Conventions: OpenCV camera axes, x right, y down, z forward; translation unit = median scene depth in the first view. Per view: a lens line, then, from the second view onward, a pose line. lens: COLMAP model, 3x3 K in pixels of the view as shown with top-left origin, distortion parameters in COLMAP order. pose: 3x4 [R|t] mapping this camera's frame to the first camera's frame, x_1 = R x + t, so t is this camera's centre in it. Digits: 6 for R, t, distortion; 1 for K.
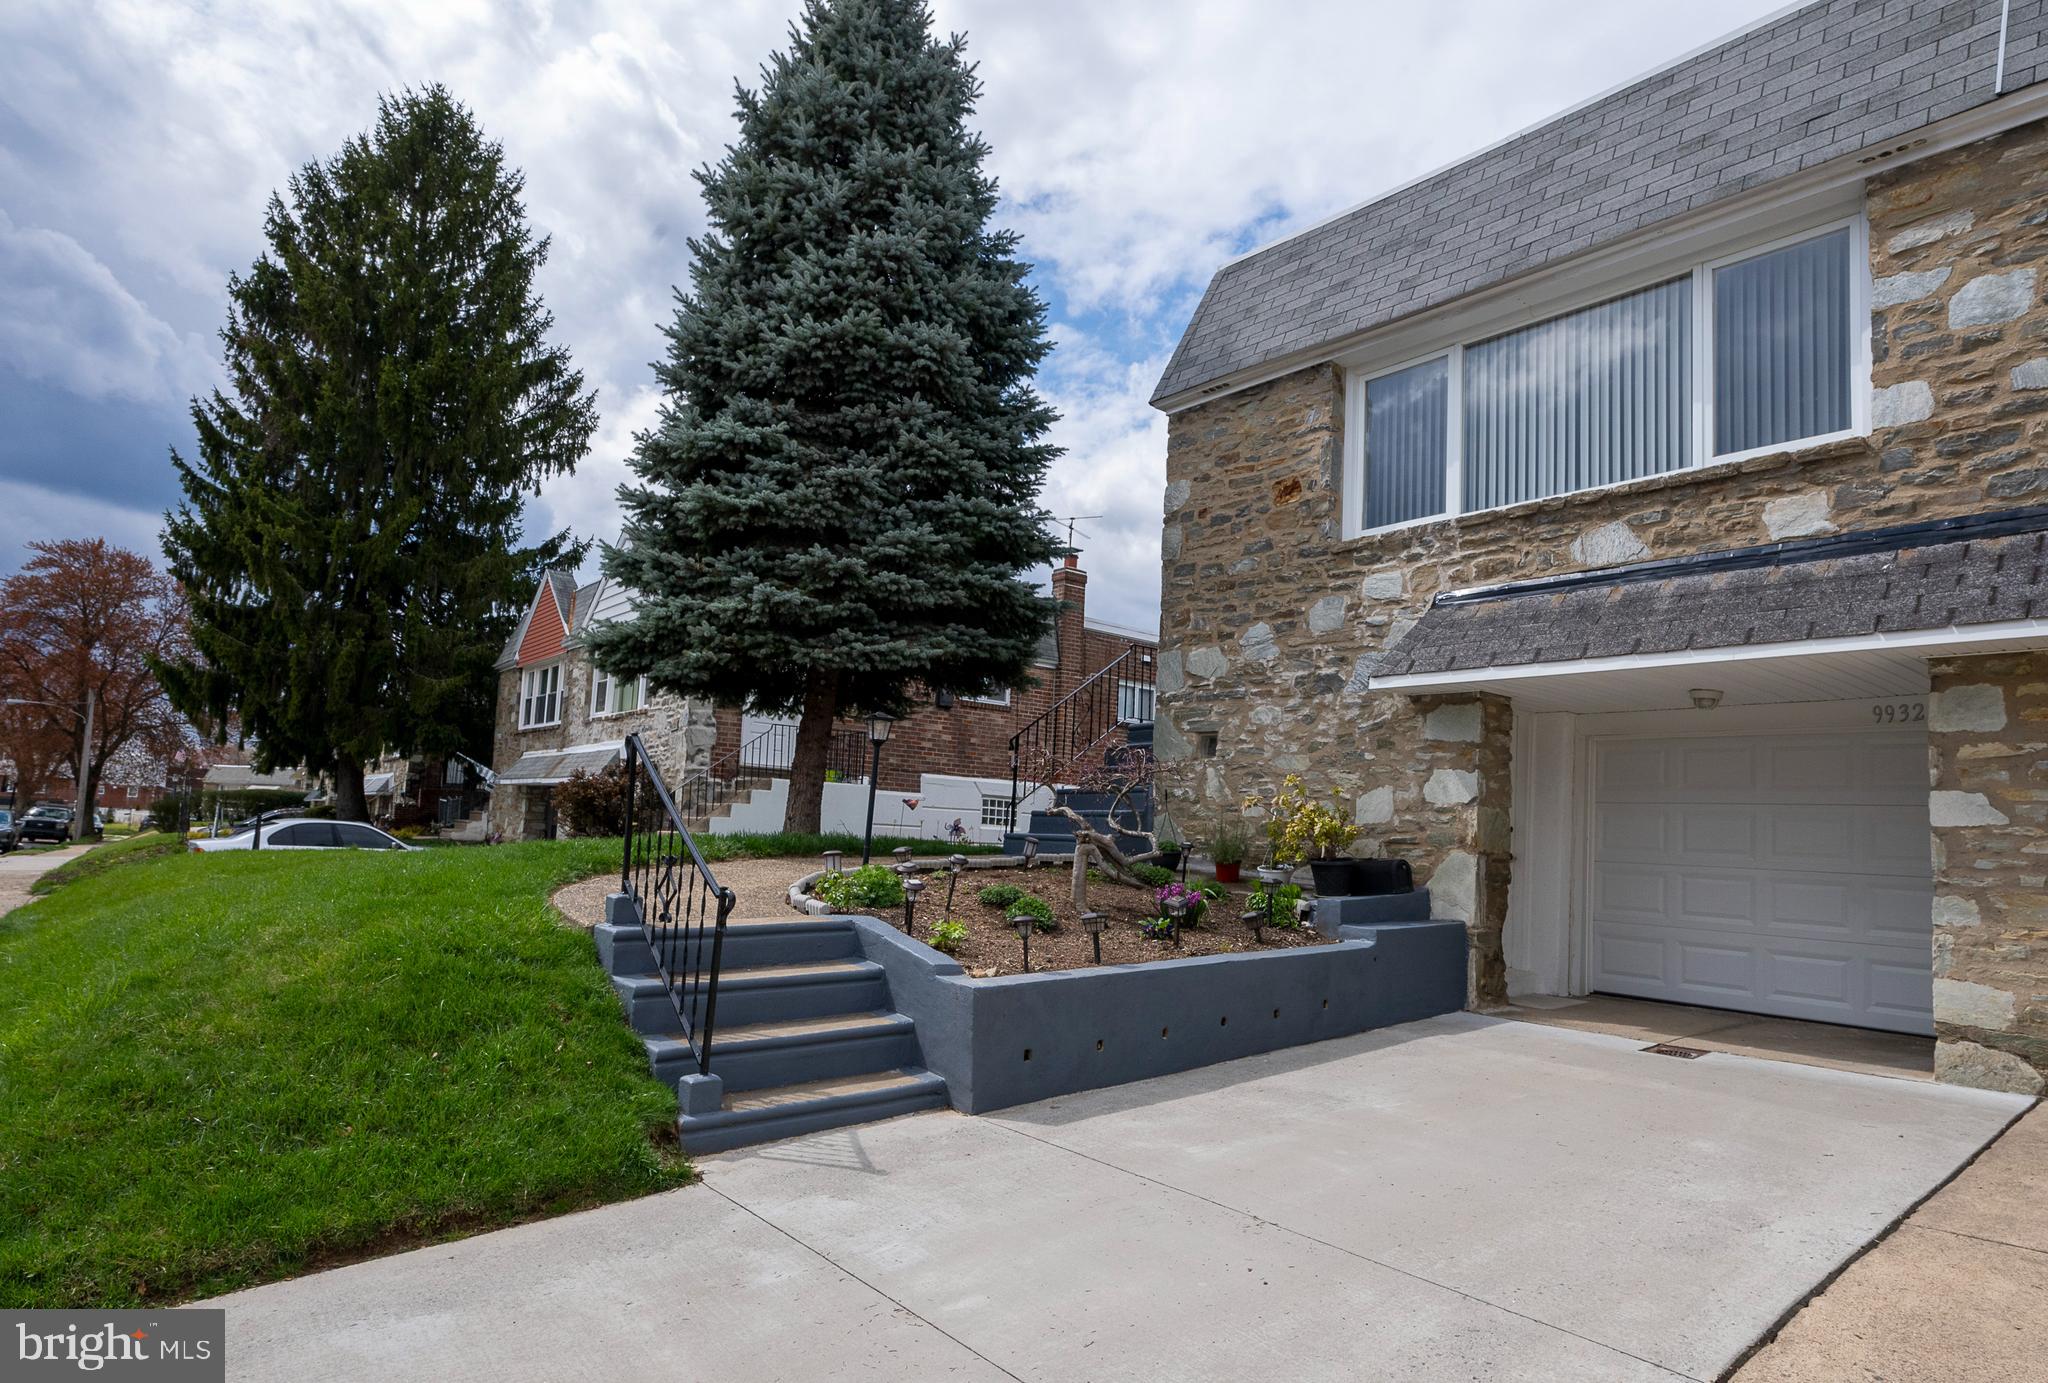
lens RADIAL K [[1093.9, 0, 1026.8], [0, 1093.9, 707.8], [0, 0, 1]] dist [-0.002695, -0.001403]
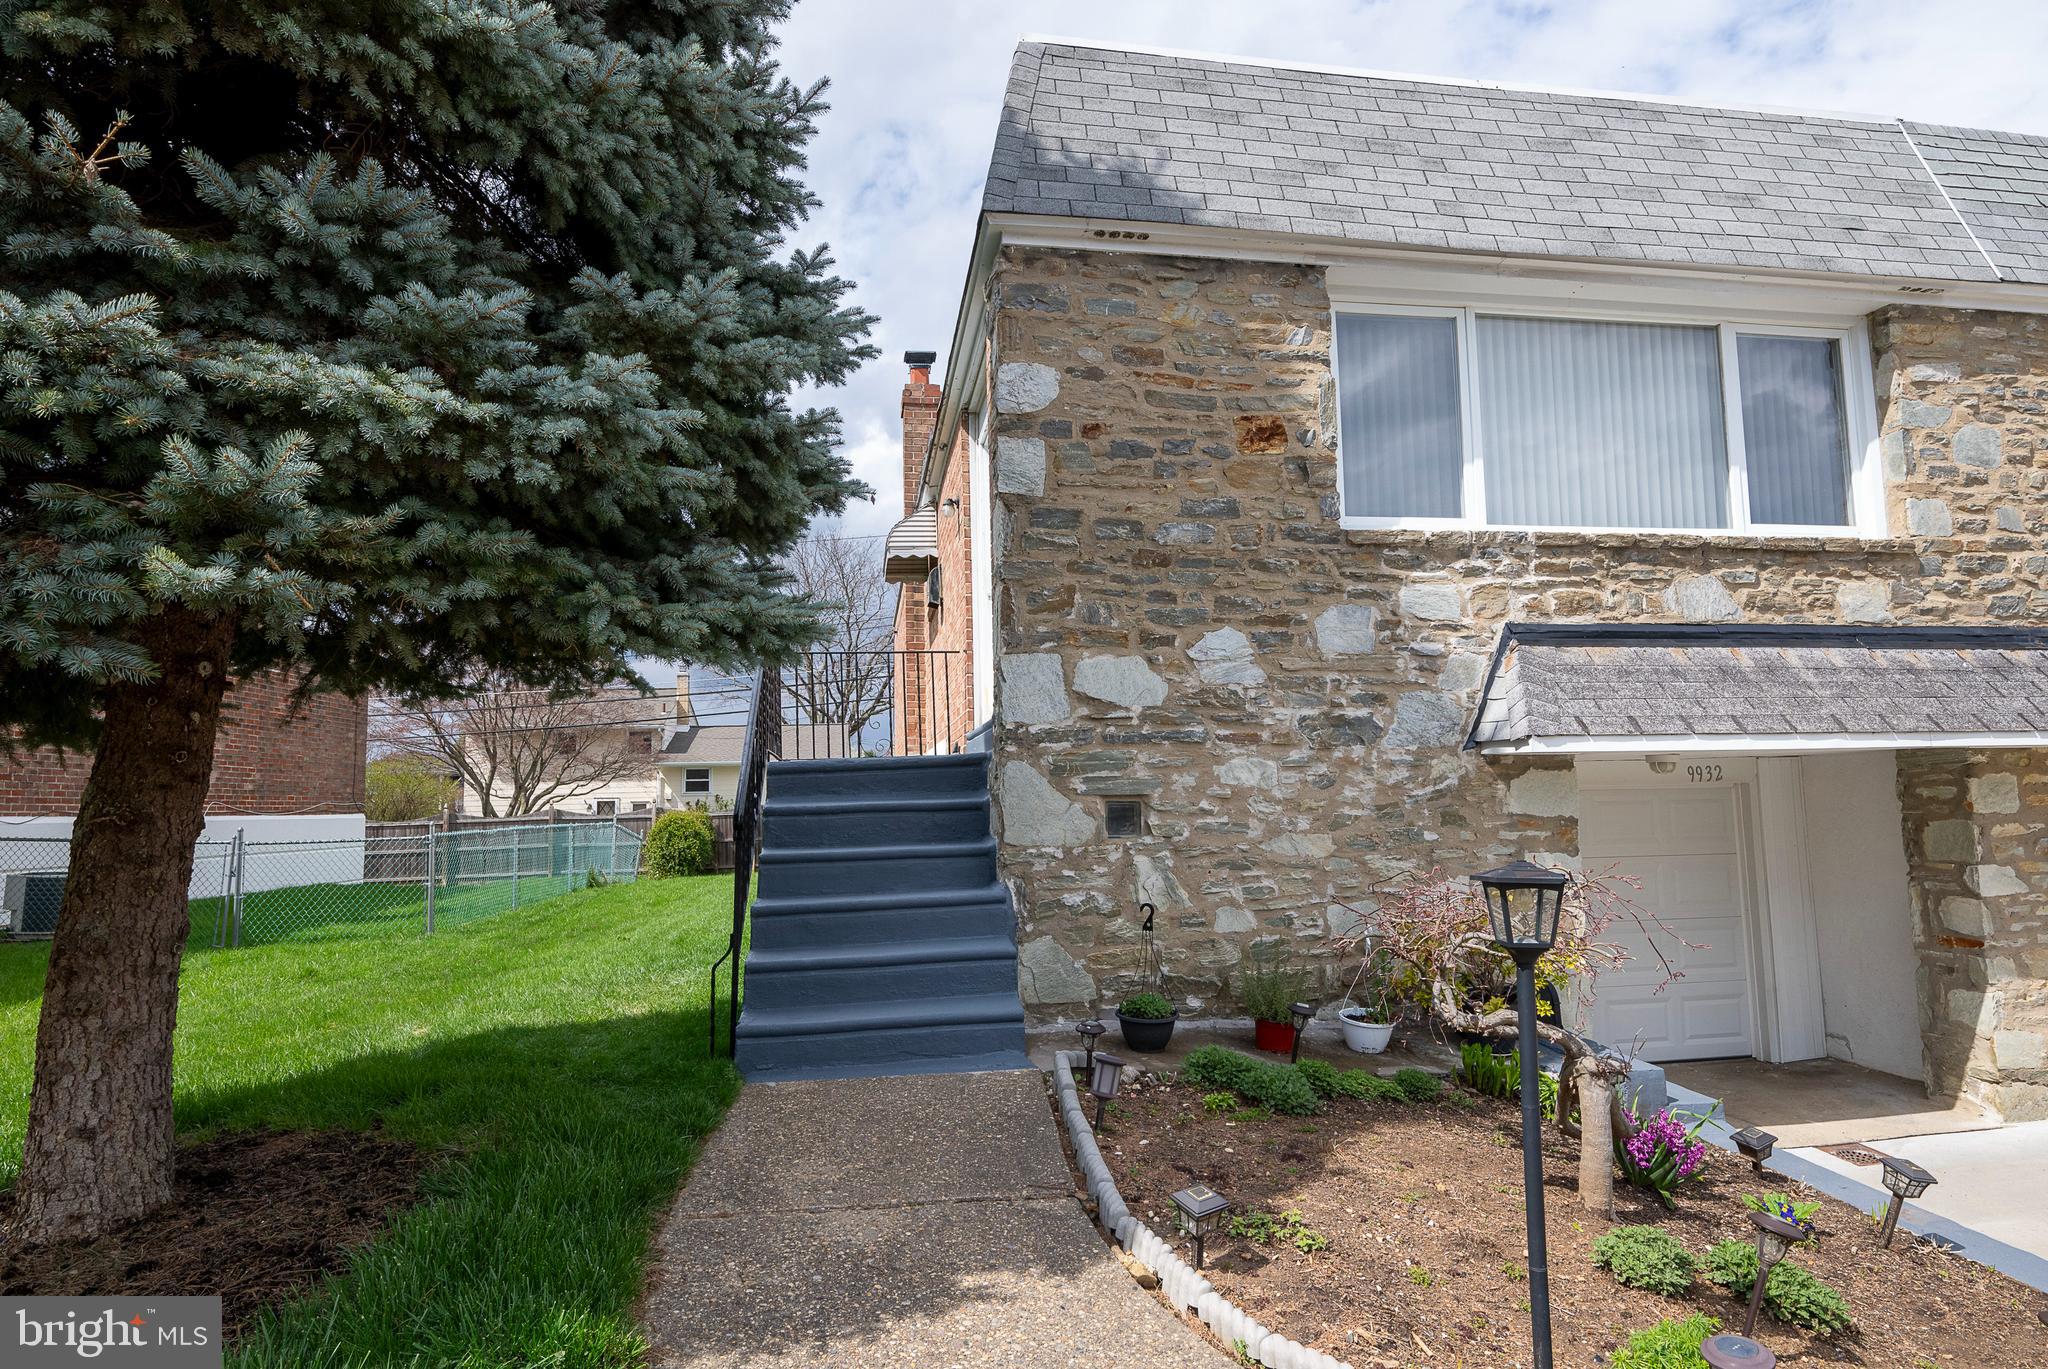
lens RADIAL K [[1121.7, 0, 1036.2], [0, 1121.7, 680.9], [0, 0, 1]] dist [-0.002357, 0.001285]
pose [[0.508658, 0.033981, 0.860298, -0.450576], [-0.048897, 0.998748, -0.010538, -0.036722], [-0.859579, -0.036706, 0.509683, 0.824823]]
